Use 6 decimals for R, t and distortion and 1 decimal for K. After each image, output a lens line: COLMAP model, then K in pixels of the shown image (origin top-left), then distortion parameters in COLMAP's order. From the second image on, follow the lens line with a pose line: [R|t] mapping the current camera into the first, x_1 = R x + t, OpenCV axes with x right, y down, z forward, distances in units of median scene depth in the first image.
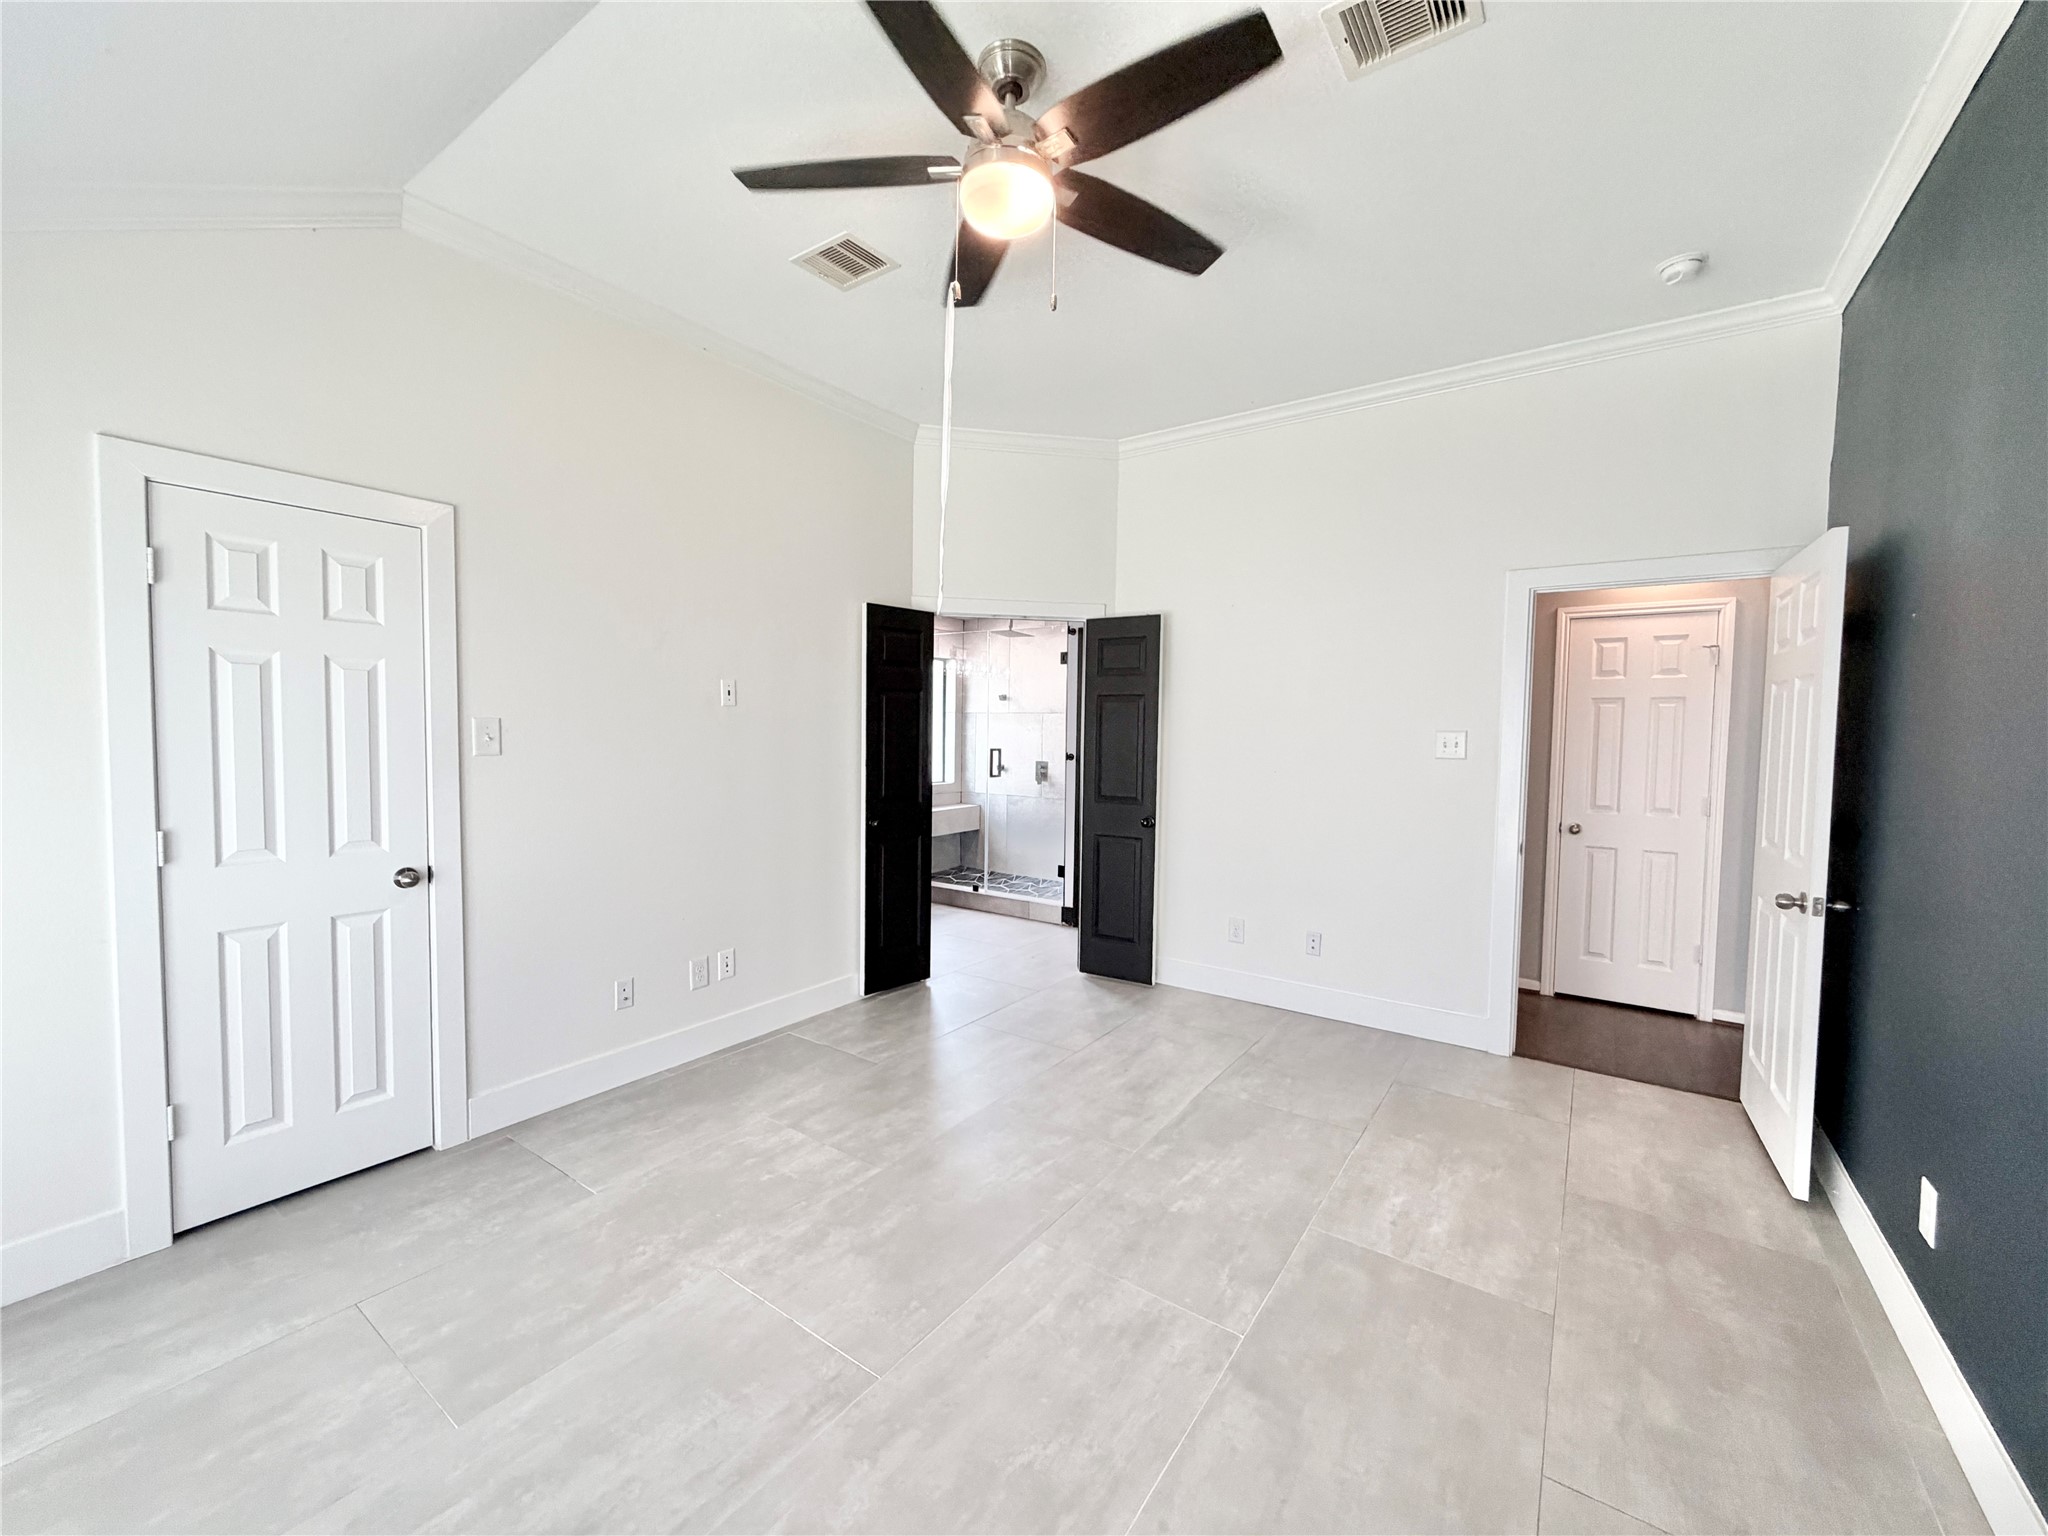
lens RADIAL K [[815.4, 0, 1018.9], [0, 815.4, 767.6], [0, 0, 1]] dist [-0.000687, -0.000005]
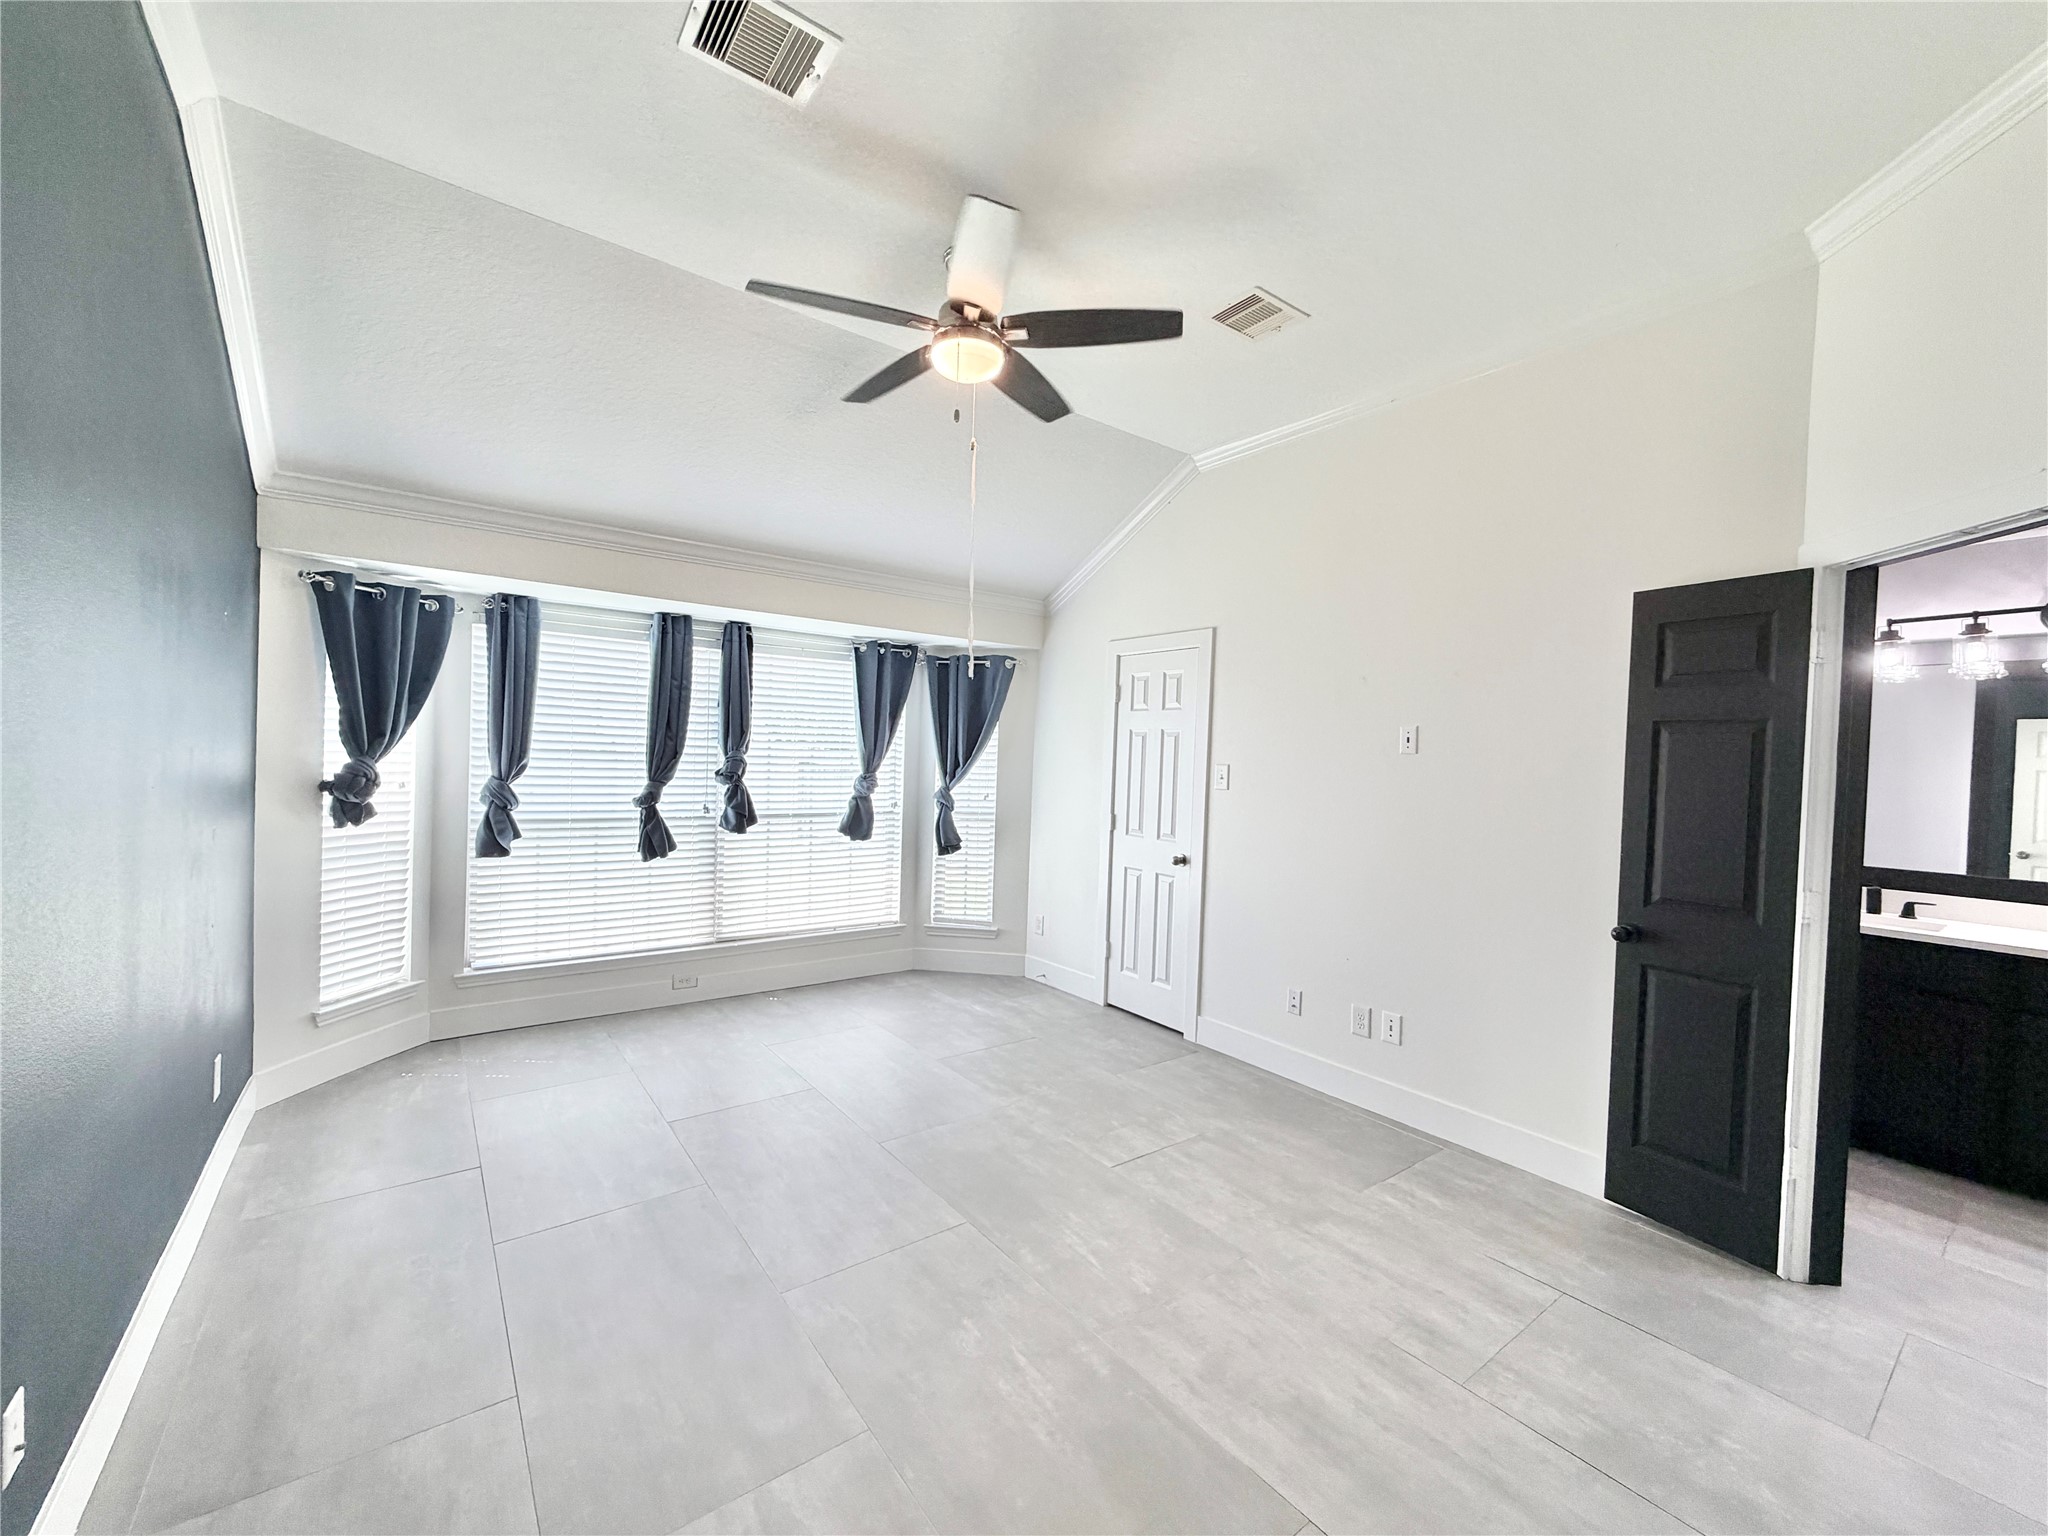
lens RADIAL K [[815.4, 0, 1018.9], [0, 815.4, 767.6], [0, 0, 1]] dist [-0.000687, -0.000005]
pose [[-0.307283, -0.008581, -0.951579, 0.902710], [-0.082331, 0.996450, 0.017600, -0.052509], [0.948050, 0.083753, -0.306899, 1.152026]]
